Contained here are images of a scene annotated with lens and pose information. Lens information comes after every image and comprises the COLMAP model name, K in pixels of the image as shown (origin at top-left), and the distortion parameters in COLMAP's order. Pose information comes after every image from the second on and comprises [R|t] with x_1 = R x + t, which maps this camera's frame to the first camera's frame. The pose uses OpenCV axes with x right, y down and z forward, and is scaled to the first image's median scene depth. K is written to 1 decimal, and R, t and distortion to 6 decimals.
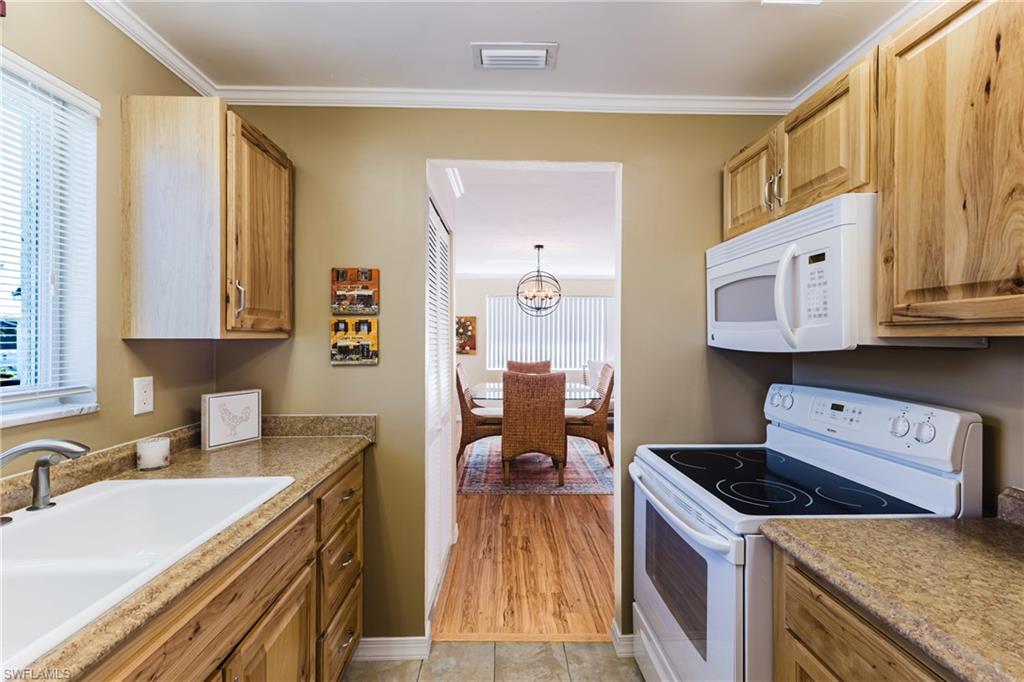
lens RADIAL K [[441.3, 0, 511.5], [0, 441.3, 338.4], [0, 0, 1]] dist [0.005676, 0.000280]
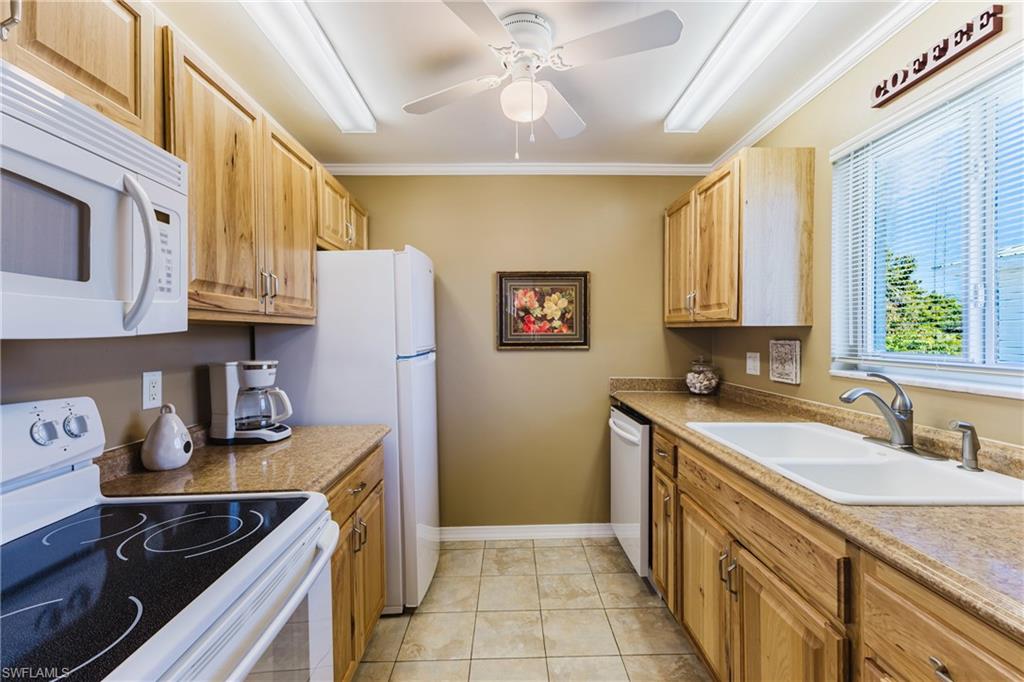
lens RADIAL K [[441.3, 0, 513.1], [0, 441.3, 338.2], [0, 0, 1]] dist [0.005676, 0.000280]
pose [[-0.999946, 0.004887, 0.009211, 0.067604], [0.004980, 0.999937, 0.010090, 0.041786], [-0.009161, 0.010135, -0.999907, 2.297635]]
